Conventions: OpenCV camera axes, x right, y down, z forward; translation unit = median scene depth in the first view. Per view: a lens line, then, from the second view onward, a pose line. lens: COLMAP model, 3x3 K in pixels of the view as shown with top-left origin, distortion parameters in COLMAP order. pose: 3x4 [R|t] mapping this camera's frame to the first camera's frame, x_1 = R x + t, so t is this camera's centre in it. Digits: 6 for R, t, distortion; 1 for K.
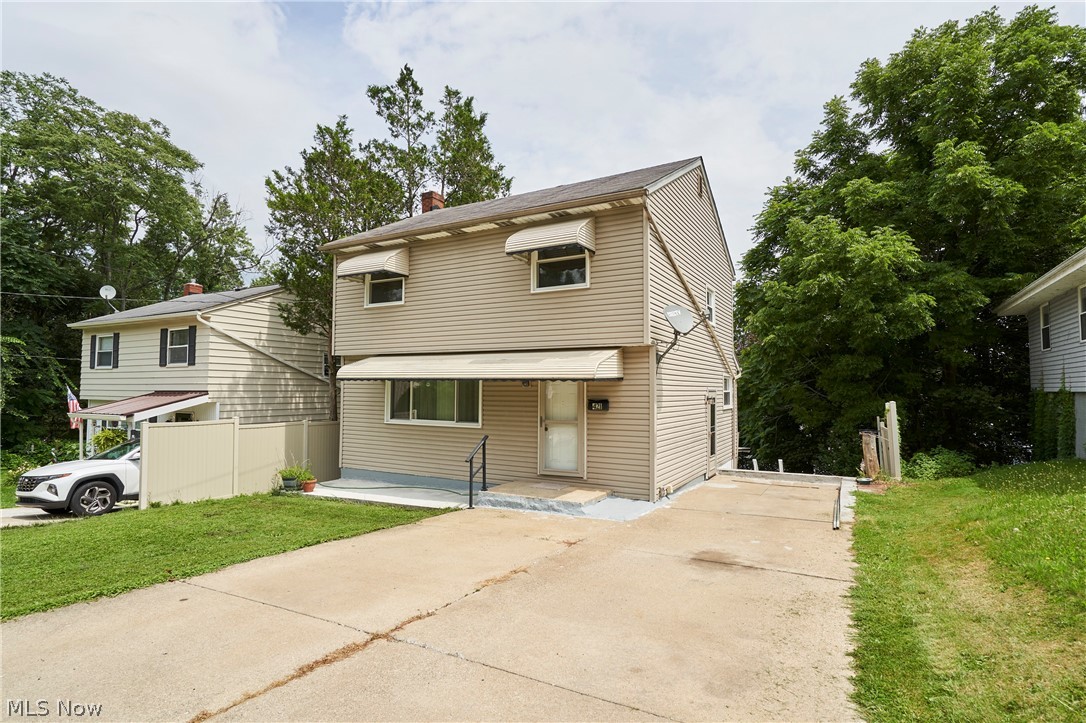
lens RADIAL K [[544.1, 0, 543.0], [0, 544.1, 361.5], [0, 0, 1]] dist [0.003297, -0.000408]
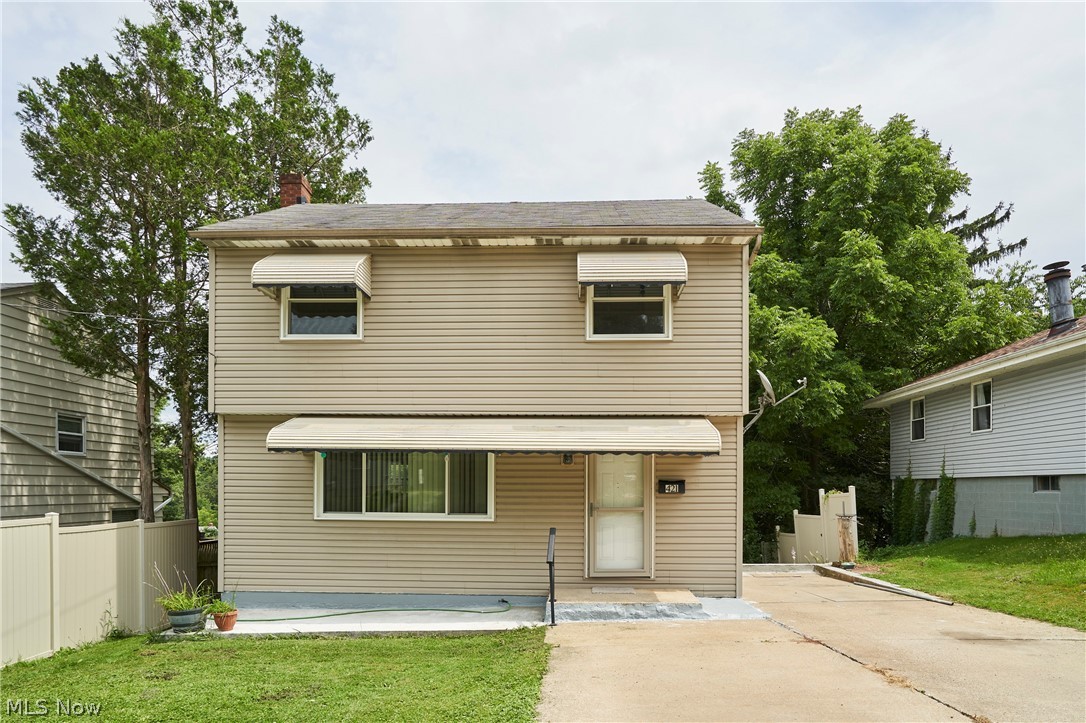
lens RADIAL K [[687.7, 0, 542.9], [0, 687.7, 485.0], [0, 0, 1]] dist [-0.005718, -0.001761]
pose [[0.888072, 0.000921, 0.459703, -0.453952], [-0.023288, 0.998804, 0.042987, 0.031472], [-0.459114, -0.048881, 0.887032, 0.148211]]
